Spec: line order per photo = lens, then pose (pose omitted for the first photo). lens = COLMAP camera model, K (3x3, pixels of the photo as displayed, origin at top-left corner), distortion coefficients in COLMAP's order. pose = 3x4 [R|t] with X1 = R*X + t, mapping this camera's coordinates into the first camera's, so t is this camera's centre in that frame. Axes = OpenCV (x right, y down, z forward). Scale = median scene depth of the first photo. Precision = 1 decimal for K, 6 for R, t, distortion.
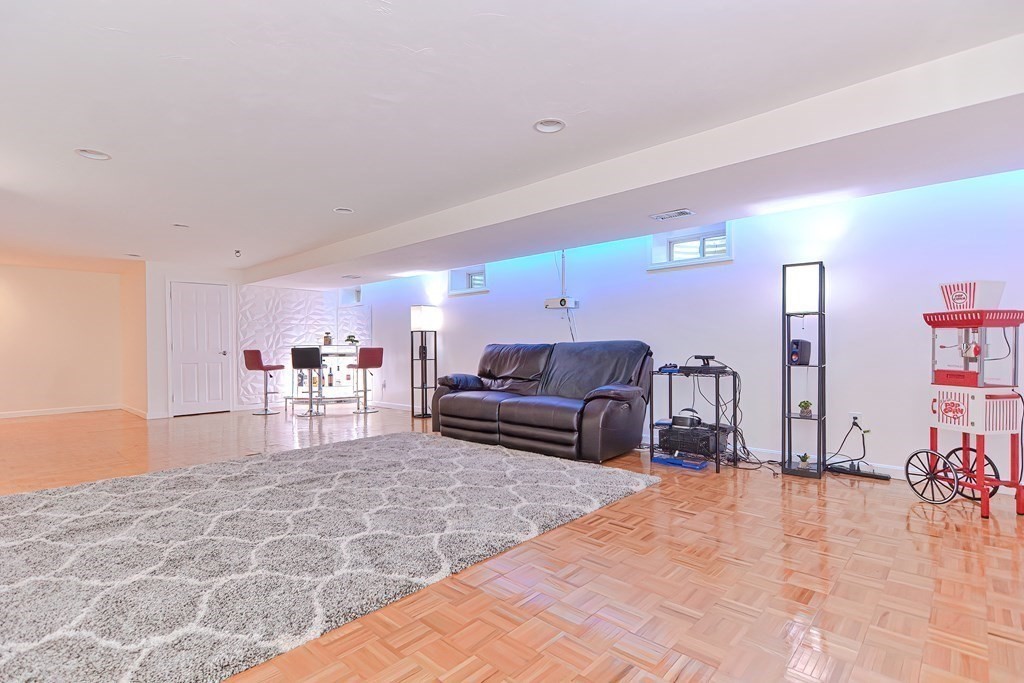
lens RADIAL K [[499.6, 0, 513.7], [0, 499.6, 351.7], [0, 0, 1]] dist [0.017654, -0.007289]
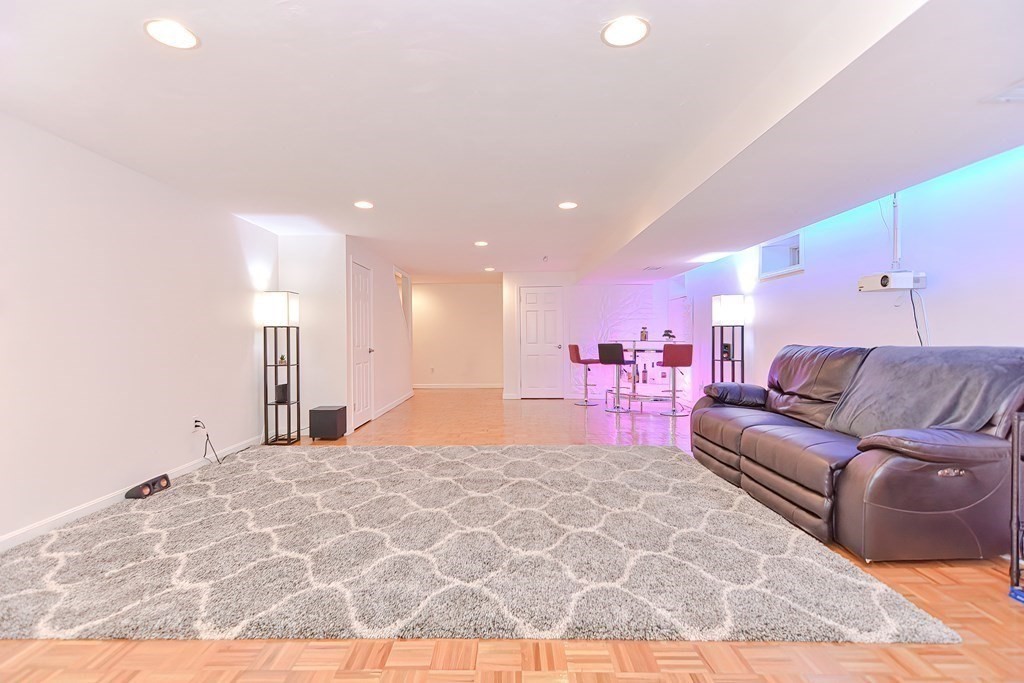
lens RADIAL K [[499.6, 0, 503.7], [0, 499.6, 338.5], [0, 0, 1]] dist [0.017654, -0.007289]
pose [[0.661575, 0.009421, -0.749819, 0.193406], [-0.010664, 0.999938, 0.003154, -0.018643], [0.749803, 0.005910, 0.661635, 0.179482]]
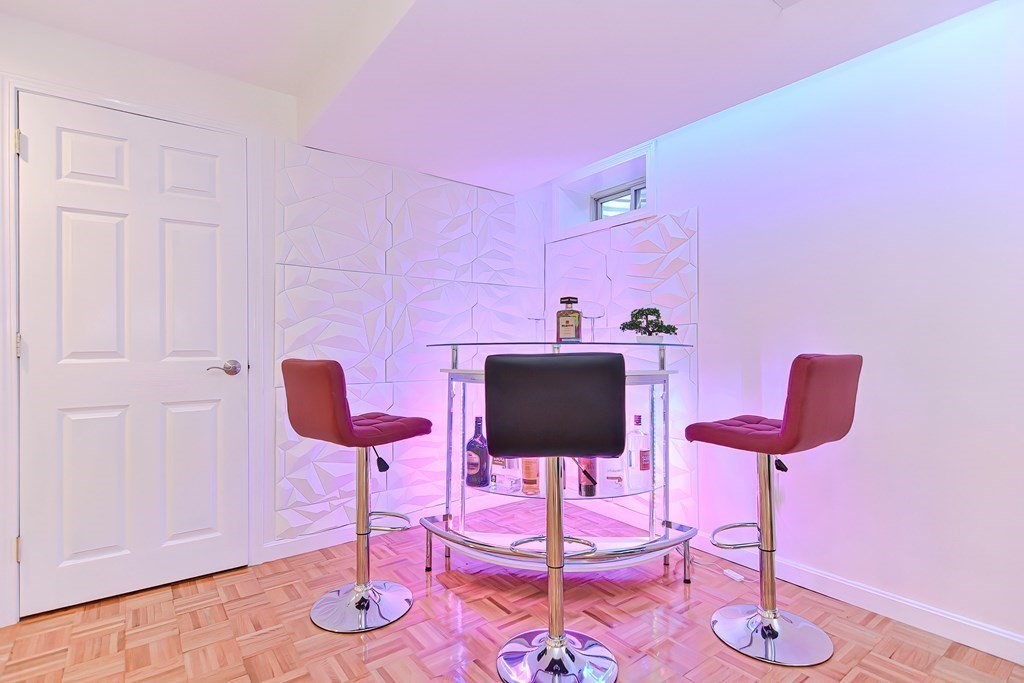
lens RADIAL K [[499.6, 0, 504.8], [0, 499.6, 340.8], [0, 0, 1]] dist [0.017654, -0.007289]
pose [[0.982538, 0.003219, -0.186035, -0.396895], [-0.007583, 0.999712, -0.022754, -0.007606], [0.185909, 0.023767, 0.982280, 0.802692]]
